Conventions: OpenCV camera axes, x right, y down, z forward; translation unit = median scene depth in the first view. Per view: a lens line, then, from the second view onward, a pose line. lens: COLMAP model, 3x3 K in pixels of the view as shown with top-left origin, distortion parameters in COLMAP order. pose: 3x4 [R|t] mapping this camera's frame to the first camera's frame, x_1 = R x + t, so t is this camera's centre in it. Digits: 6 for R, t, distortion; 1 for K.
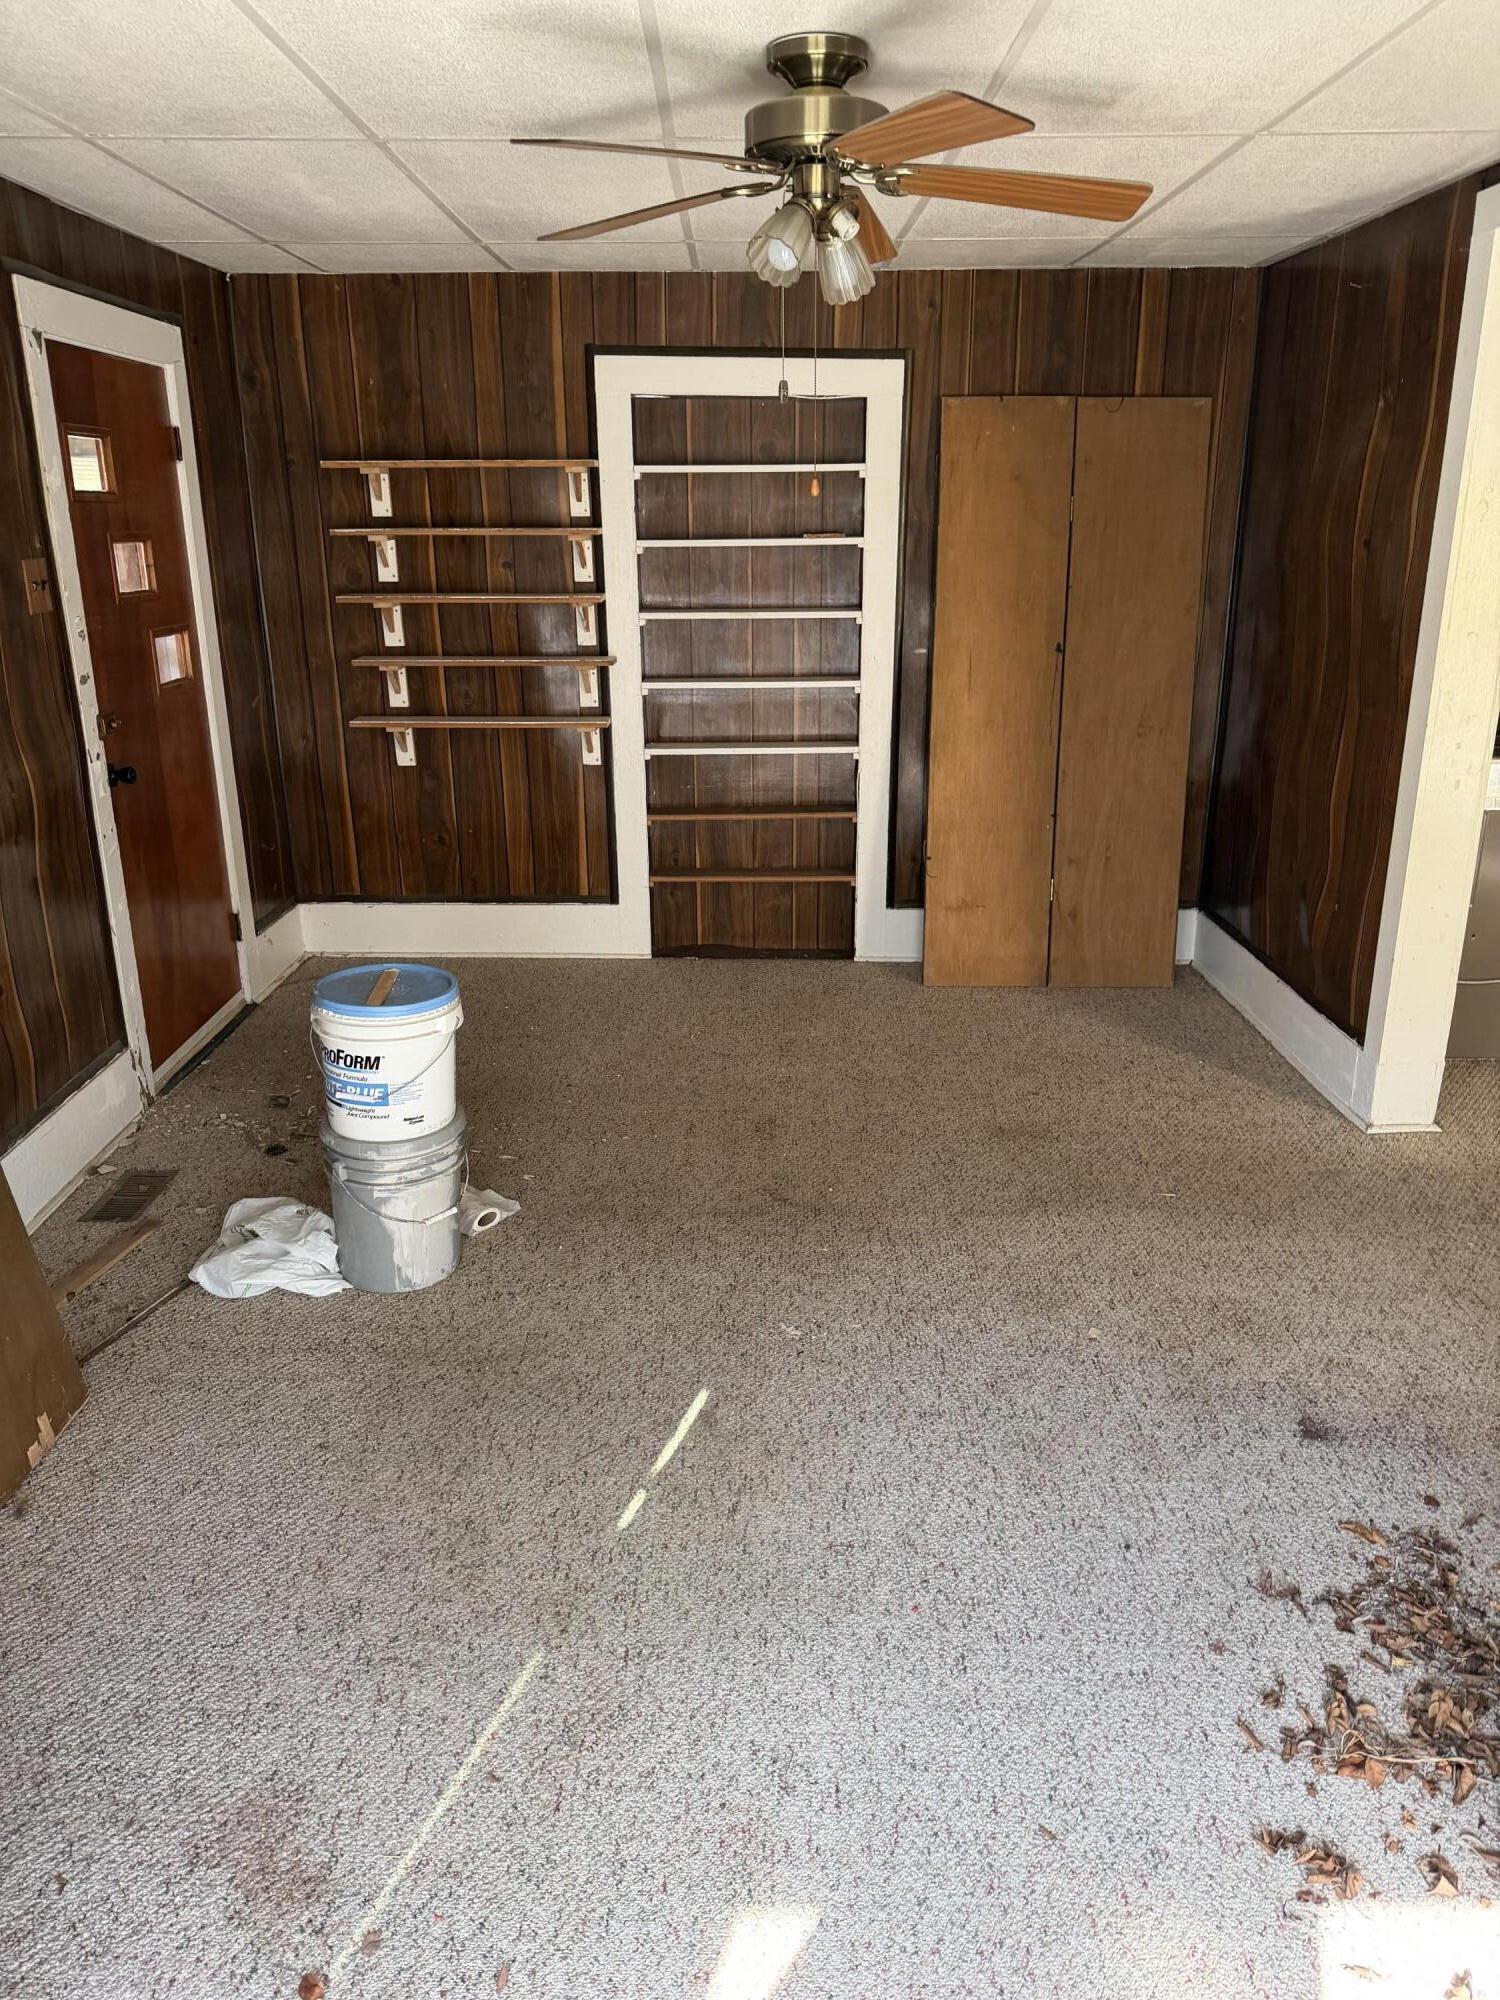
lens RADIAL K [[1398.9, 0, 760.0], [0, 1398.9, 1002.9], [0, 0, 1]] dist [0.167845, -0.267102]
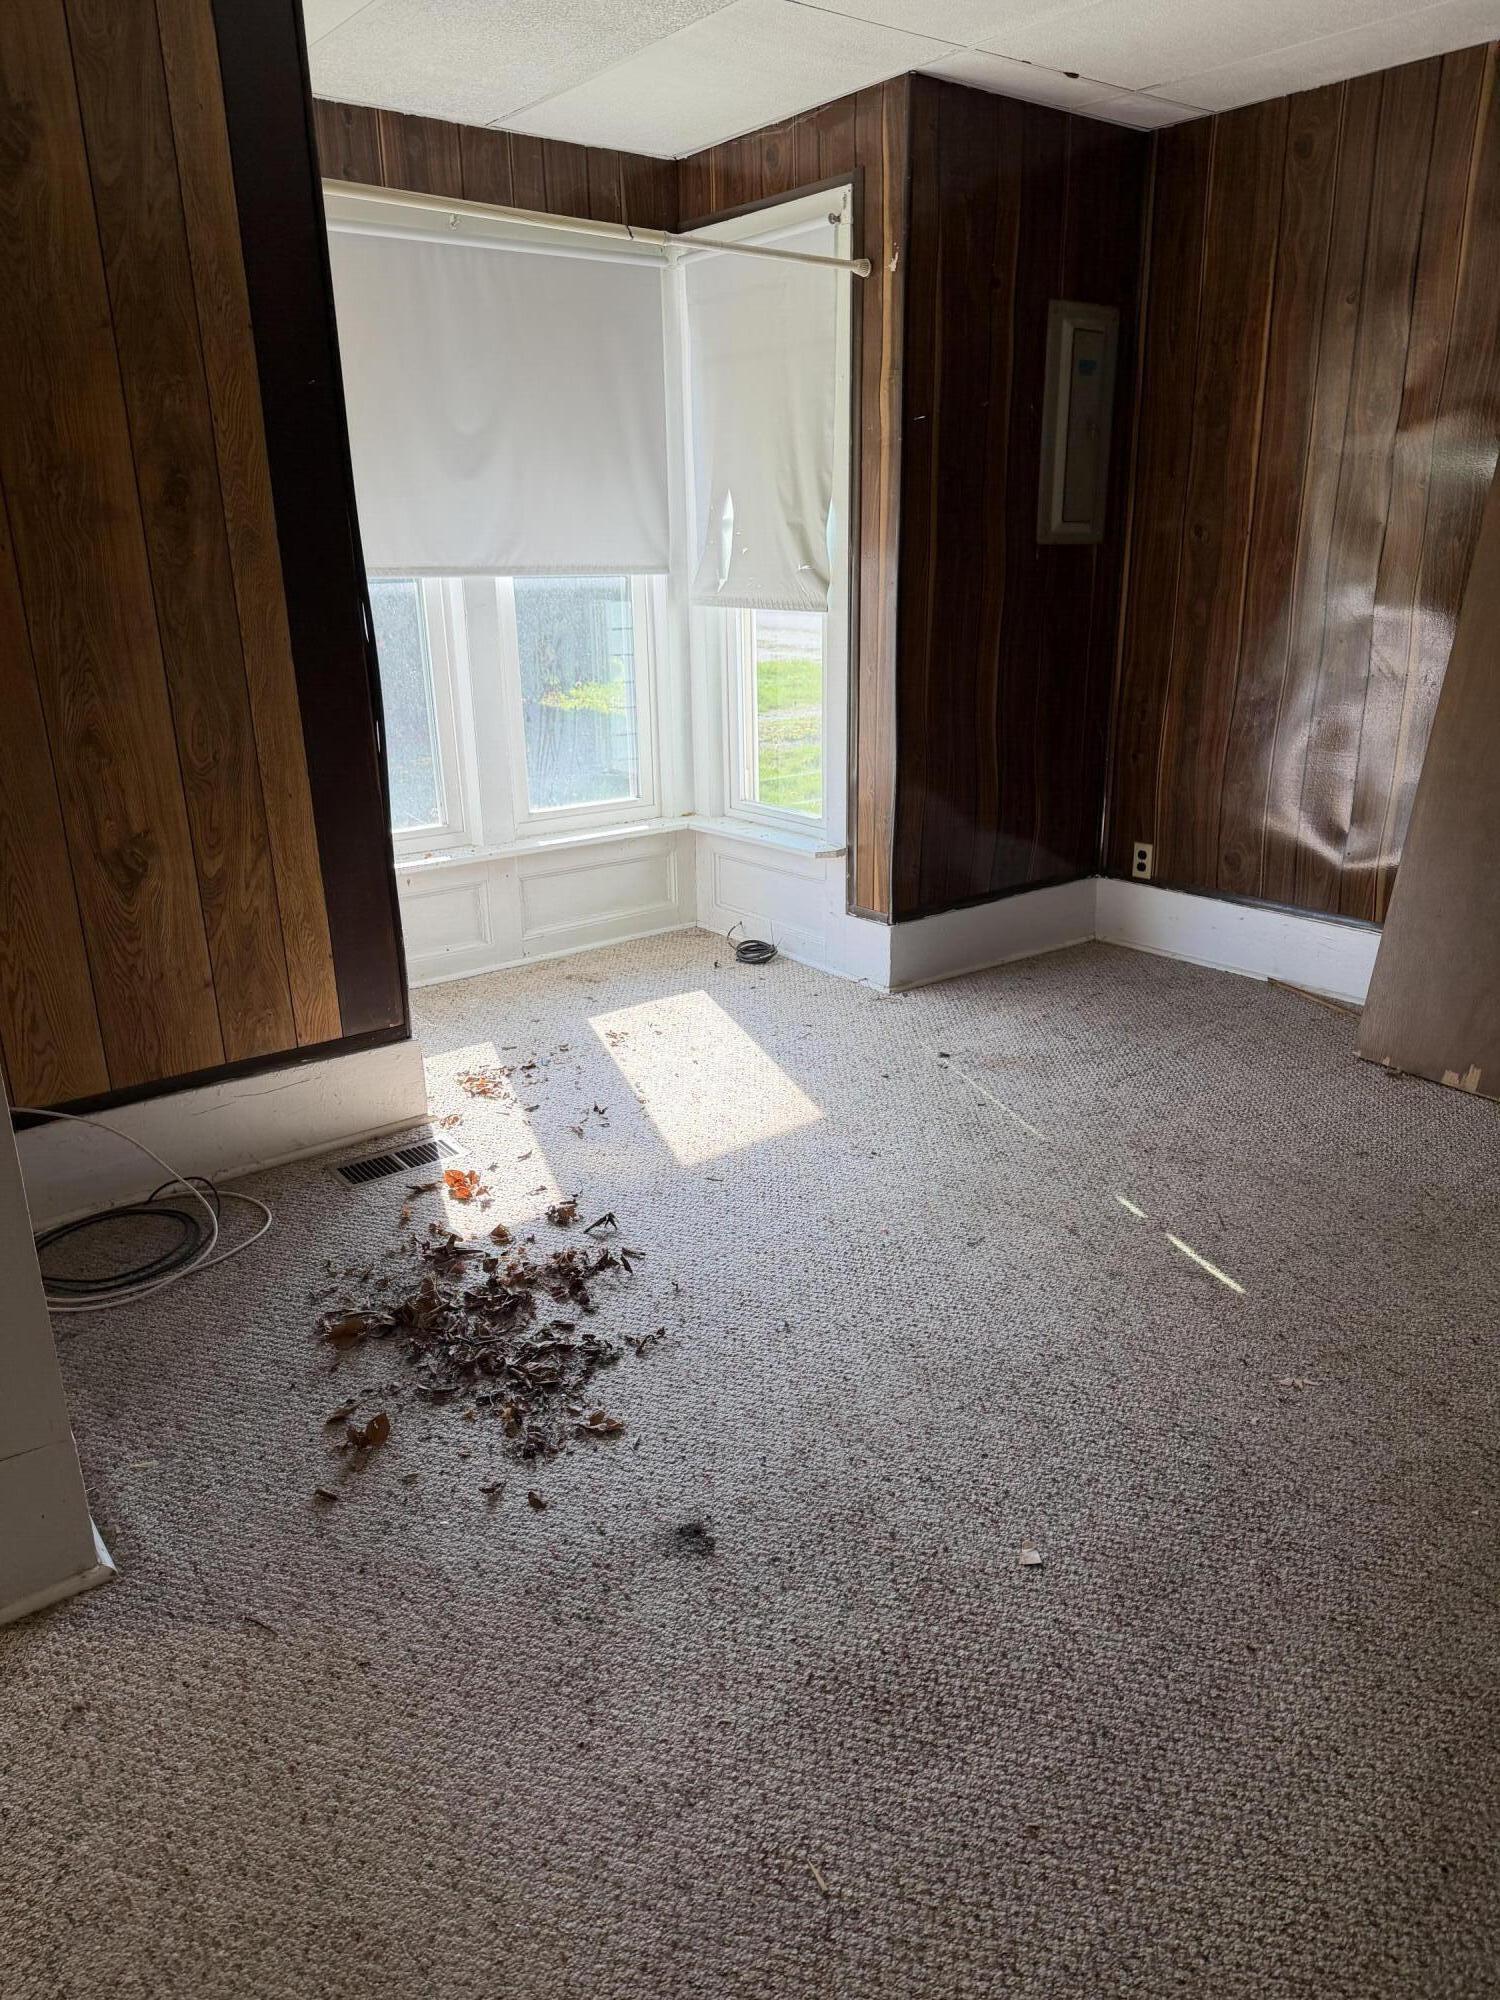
lens RADIAL K [[1398.9, 0, 760.0], [0, 1398.9, 1002.9], [0, 0, 1]] dist [0.167845, -0.267102]
pose [[-0.794728, 0.206596, -0.570724, 0.844620], [-0.182643, 0.815311, 0.549463, -0.397973], [0.578834, 0.540912, -0.610217, 1.543777]]
